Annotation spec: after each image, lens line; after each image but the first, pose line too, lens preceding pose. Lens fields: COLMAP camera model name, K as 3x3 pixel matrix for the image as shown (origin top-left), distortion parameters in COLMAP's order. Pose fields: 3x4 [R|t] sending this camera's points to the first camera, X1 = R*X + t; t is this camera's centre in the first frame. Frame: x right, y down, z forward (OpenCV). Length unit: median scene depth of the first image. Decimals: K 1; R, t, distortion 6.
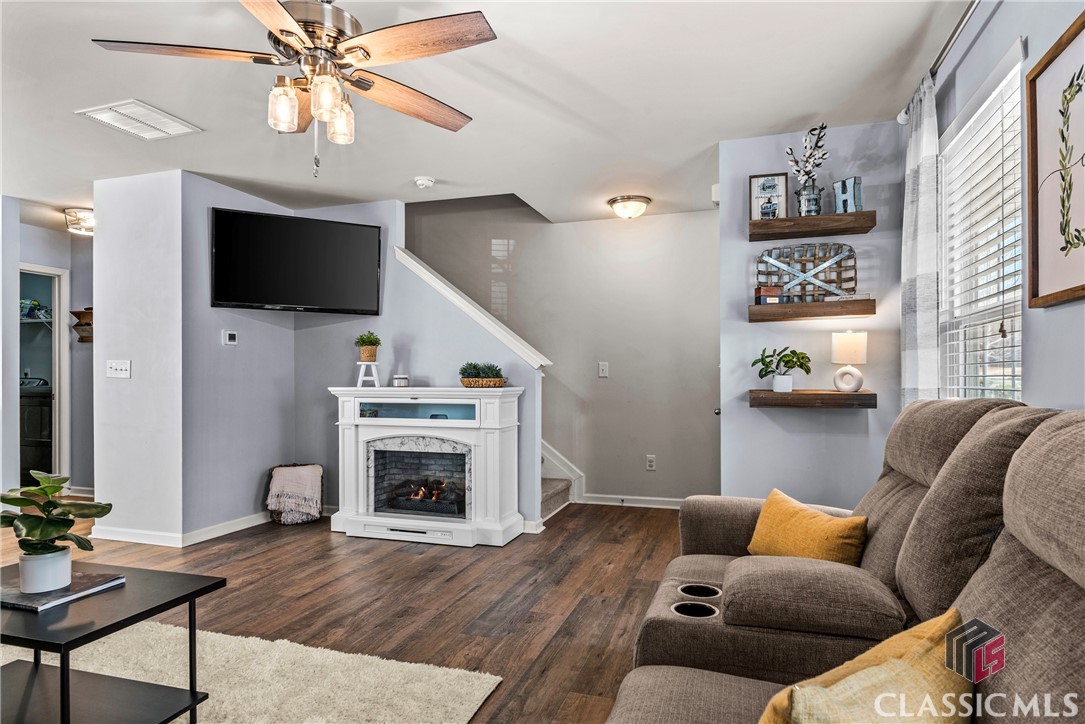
lens RADIAL K [[628.4, 0, 542.2], [0, 628.4, 390.4], [0, 0, 1]] dist [-0.002902, 0.000186]
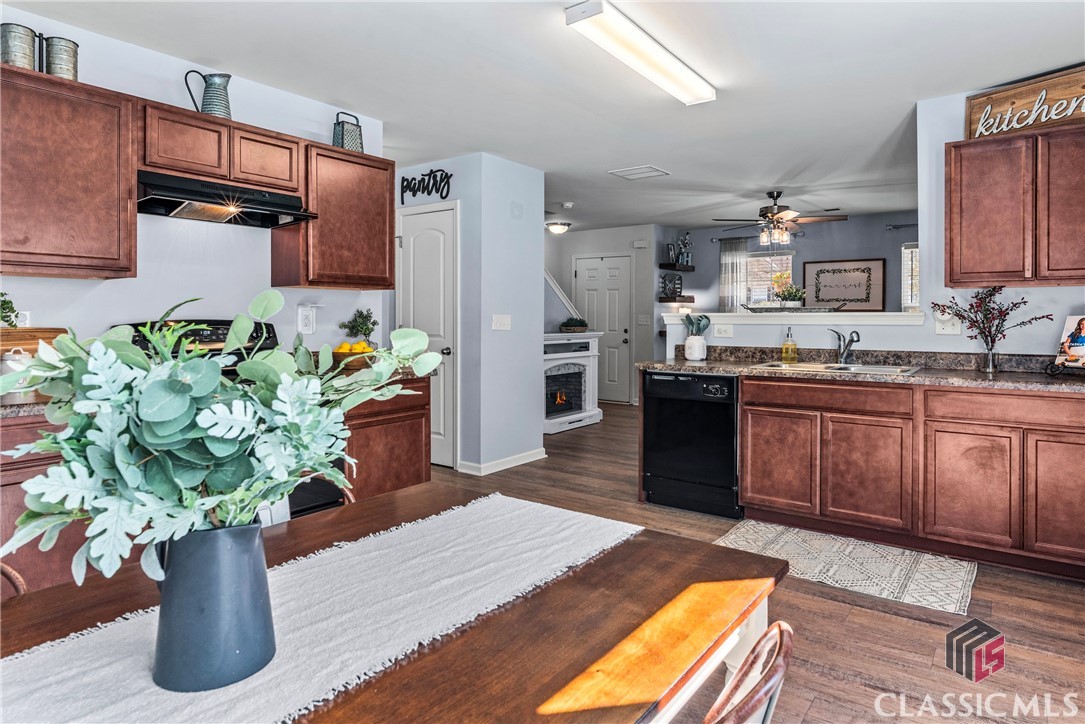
lens RADIAL K [[628.4, 0, 548.8], [0, 628.4, 320.0], [0, 0, 1]] dist [-0.002902, 0.000186]
pose [[0.315851, -0.004308, 0.948799, -2.444236], [0.018326, 0.999831, -0.001561, -0.052981], [-0.948632, 0.017881, 0.315877, 0.752769]]
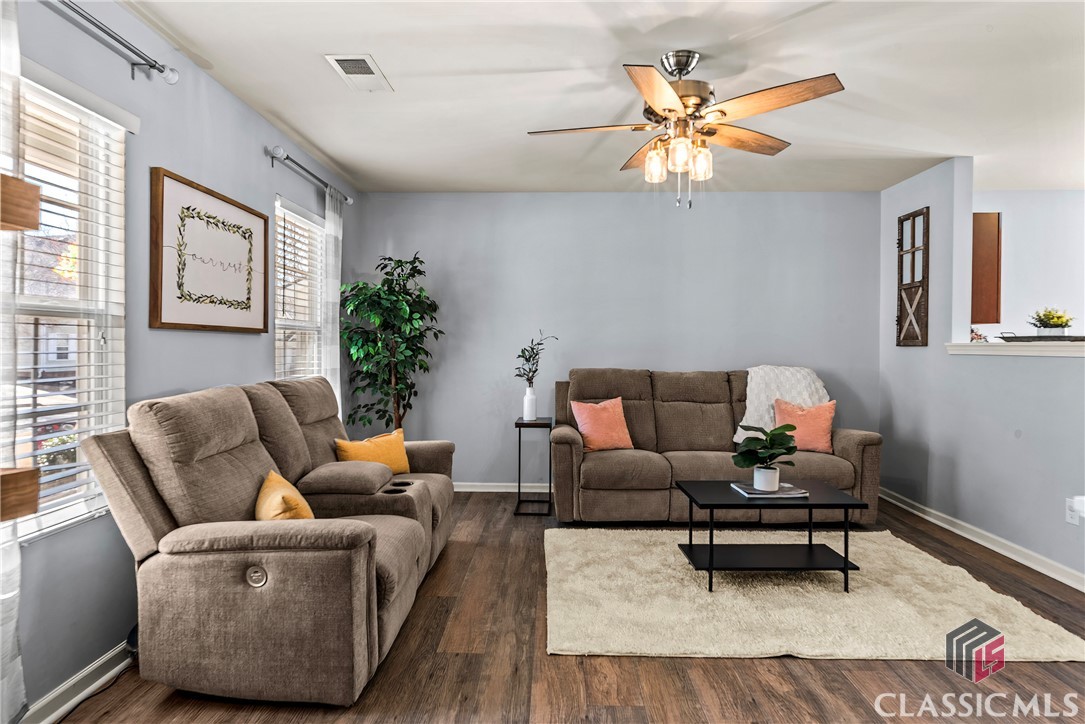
lens RADIAL K [[628.4, 0, 527.9], [0, 628.4, 353.1], [0, 0, 1]] dist [-0.002902, 0.000186]
pose [[-0.961723, 0.000393, -0.274025, 0.199202], [-0.008597, 0.999464, 0.031602, -0.070464], [0.273890, 0.032749, -0.961203, 1.500870]]
